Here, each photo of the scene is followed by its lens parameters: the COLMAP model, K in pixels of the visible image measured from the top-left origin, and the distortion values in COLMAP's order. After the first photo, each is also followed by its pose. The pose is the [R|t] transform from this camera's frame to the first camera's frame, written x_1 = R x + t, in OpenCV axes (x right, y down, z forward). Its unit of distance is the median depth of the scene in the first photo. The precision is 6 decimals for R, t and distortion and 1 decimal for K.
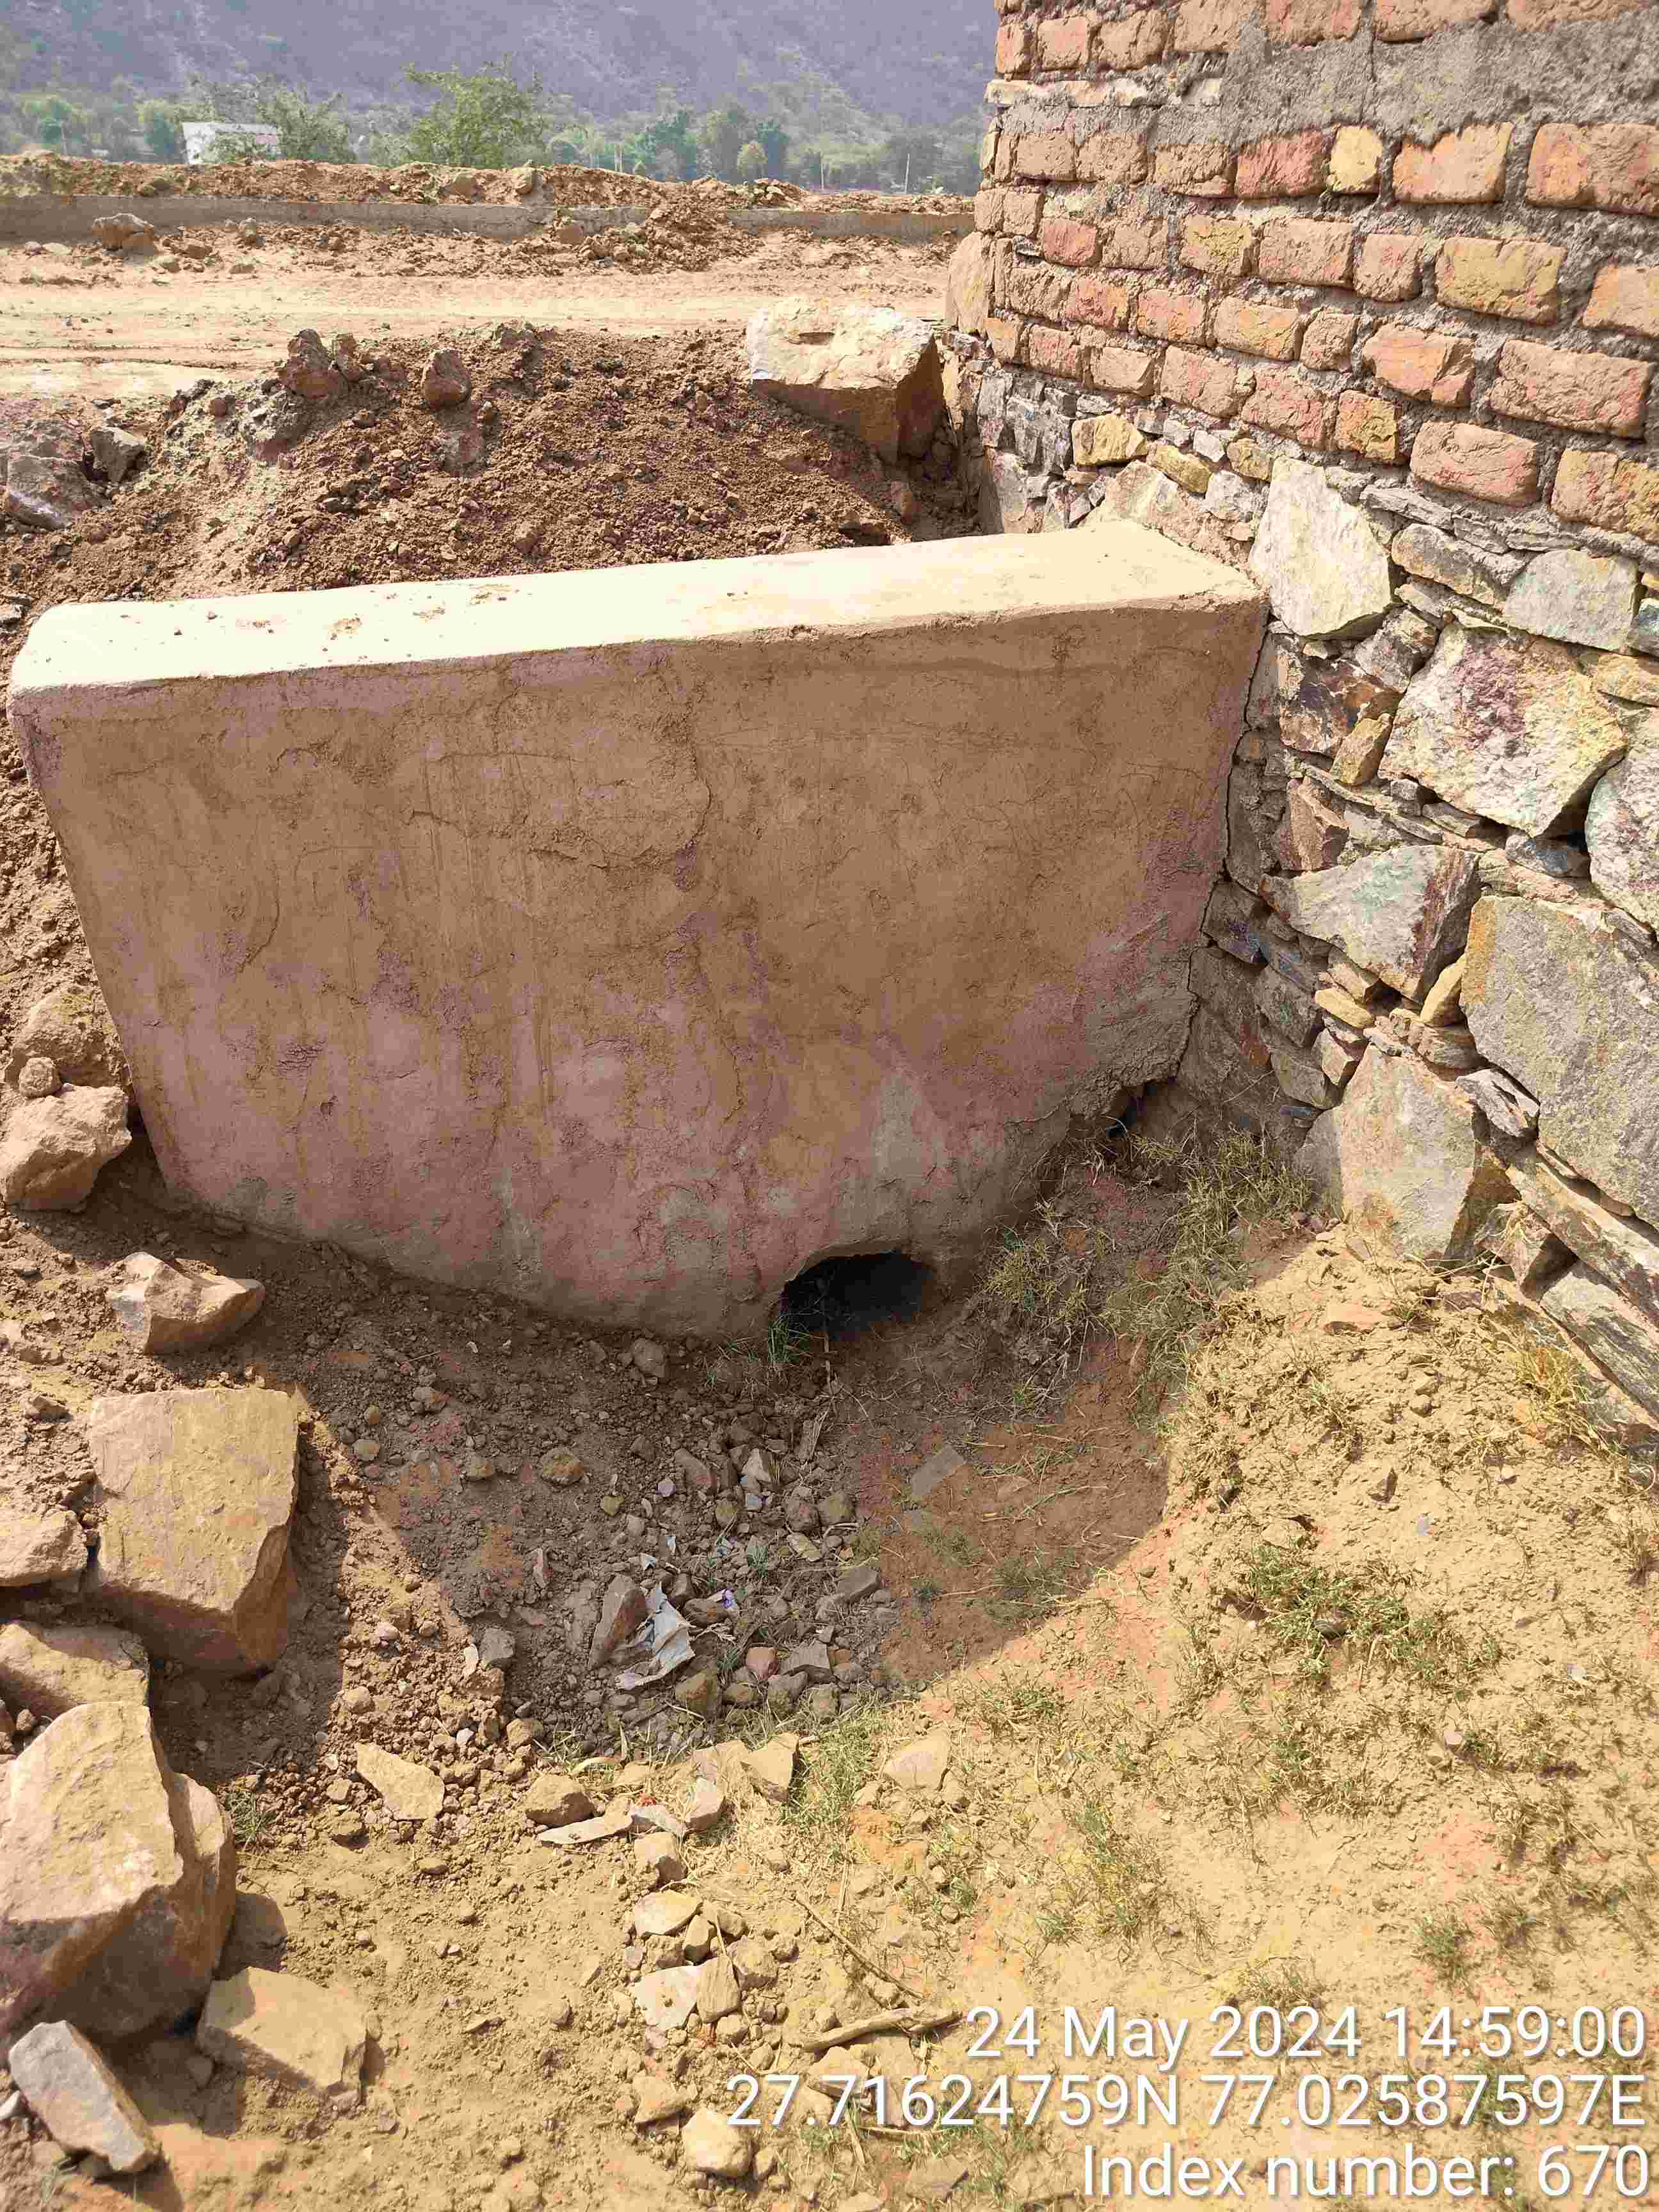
lens RADIAL K [[1591.2, 0, 823.5], [0, 1591.2, 1114.0], [0, 0, 1]] dist [-0.015361, 0.011882]
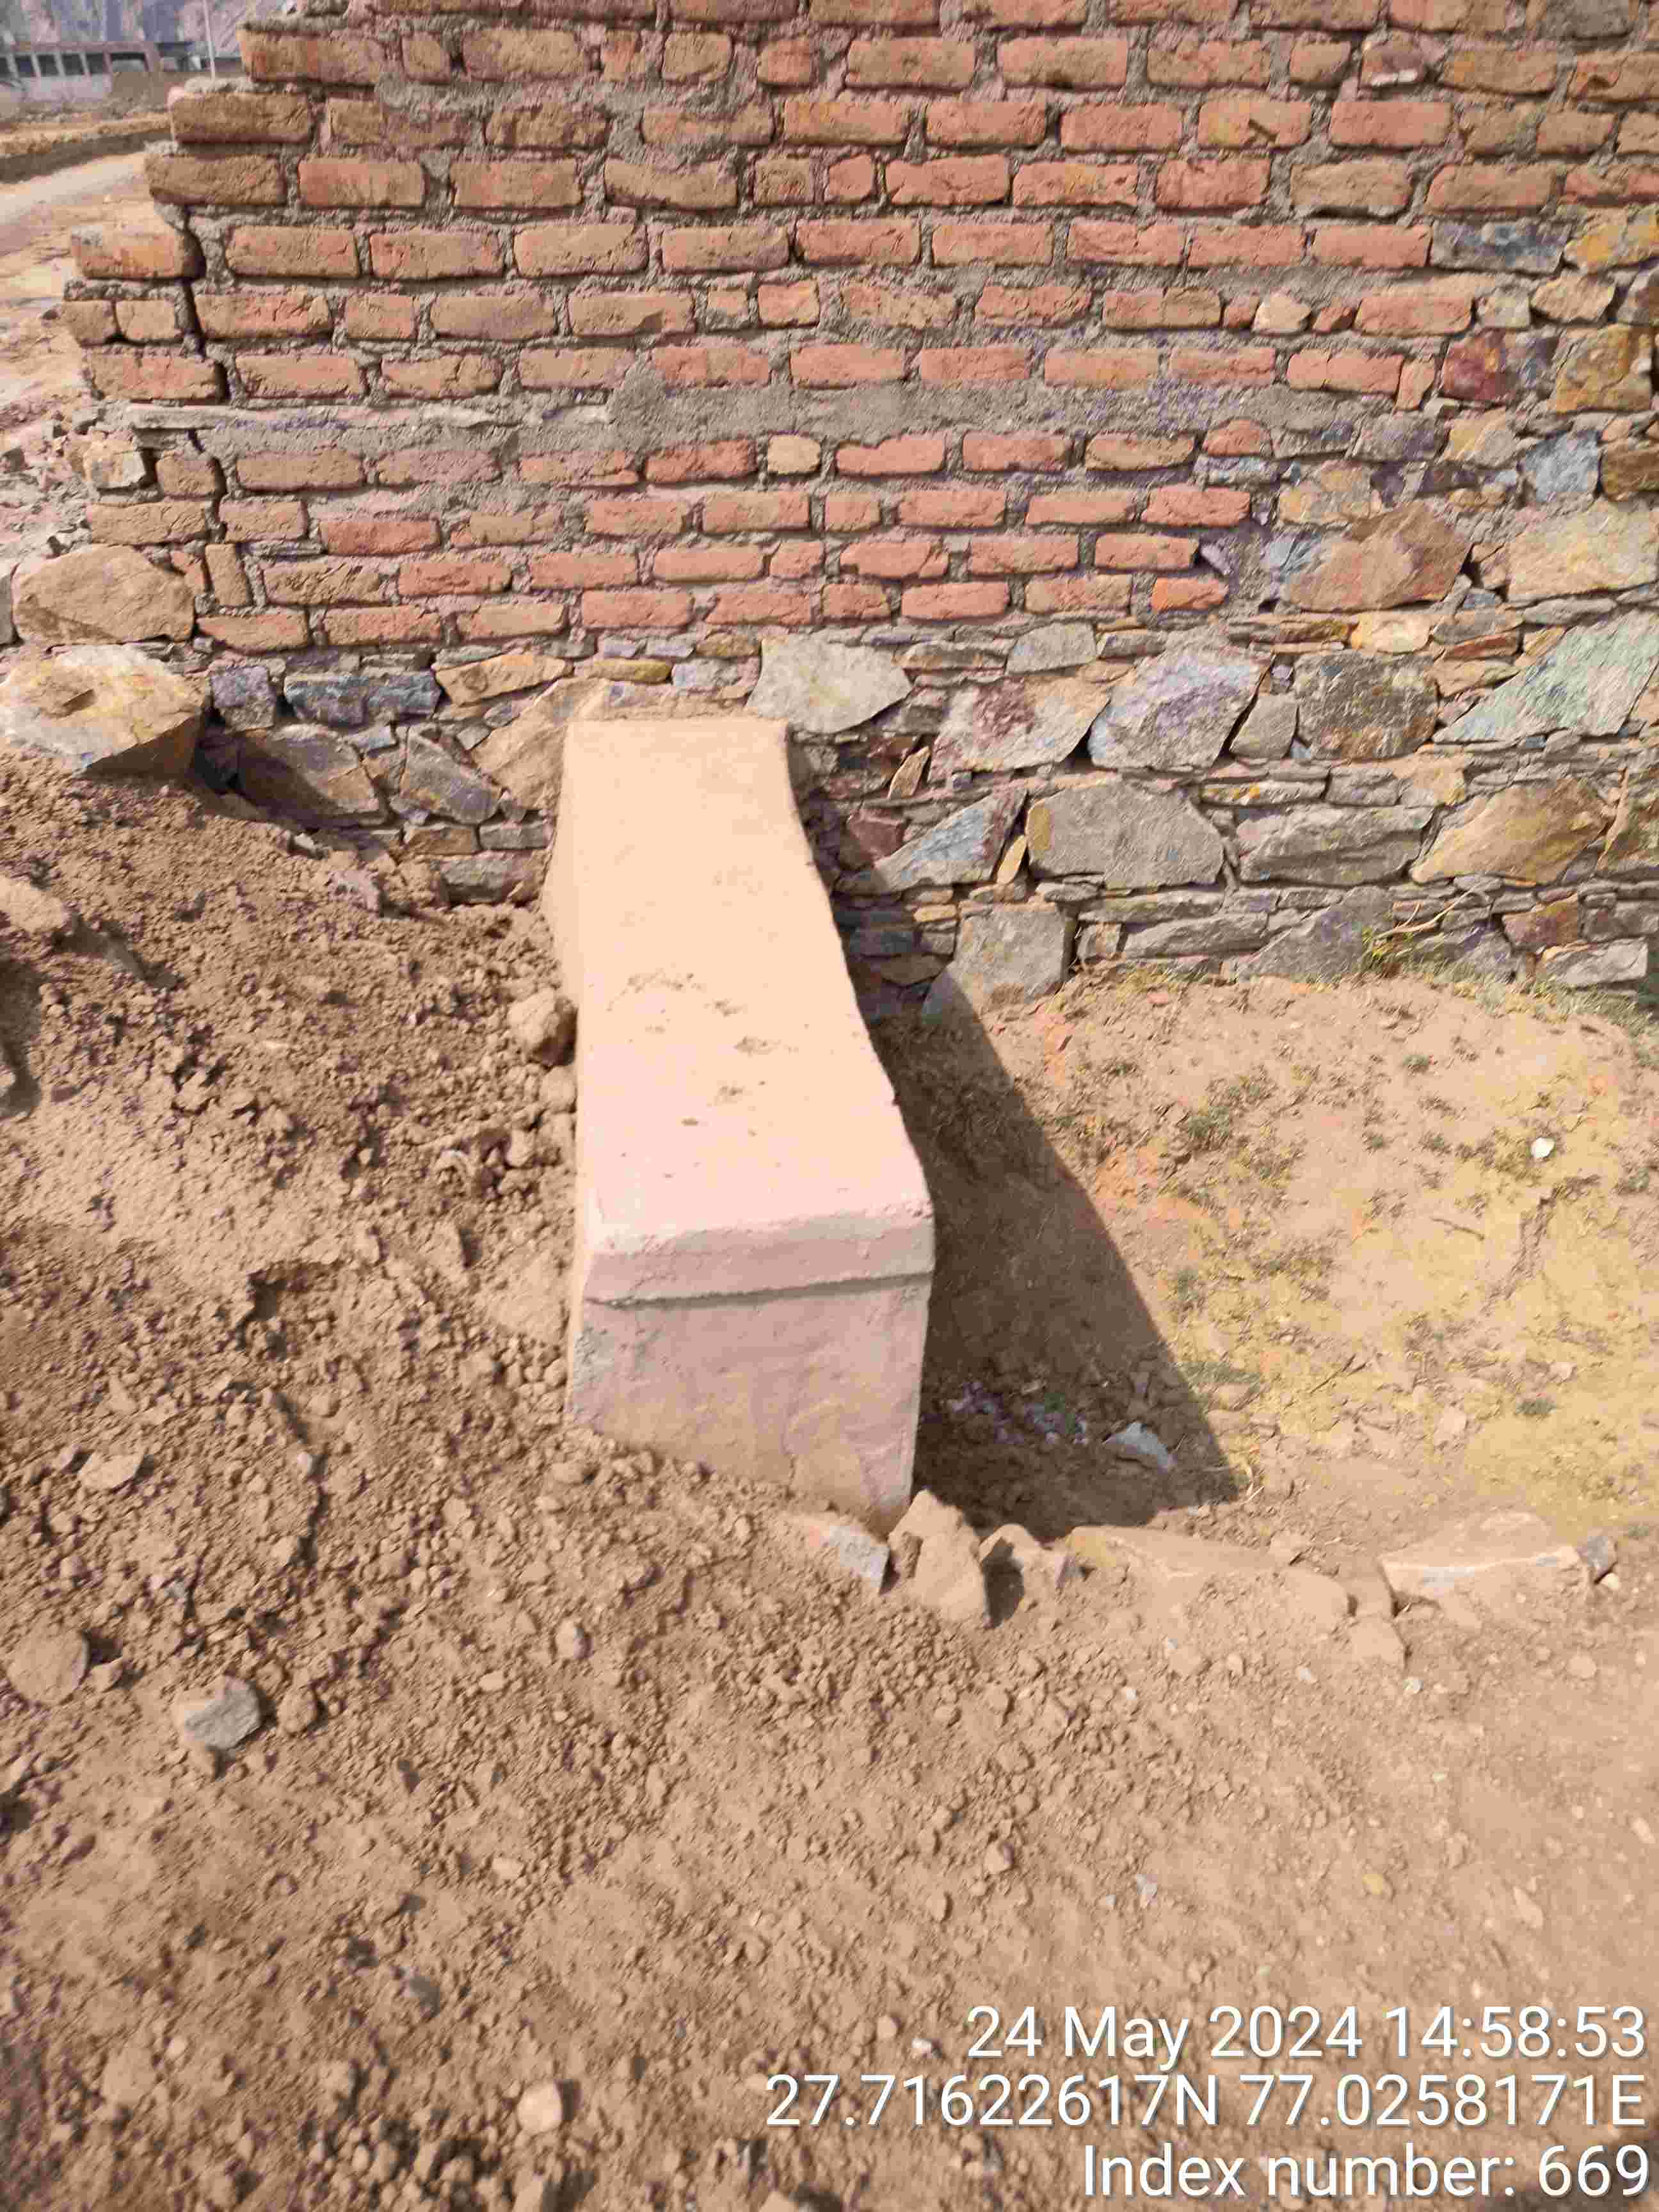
lens RADIAL K [[1591.2, 0, 824.6], [0, 1591.2, 1100.6], [0, 0, 1]] dist [-0.015361, 0.011882]
pose [[0.114532, -0.567413, 0.815429, -1.165074], [0.502687, 0.741088, 0.445077, -0.725725], [-0.856848, 0.358930, 0.370110, 0.555624]]
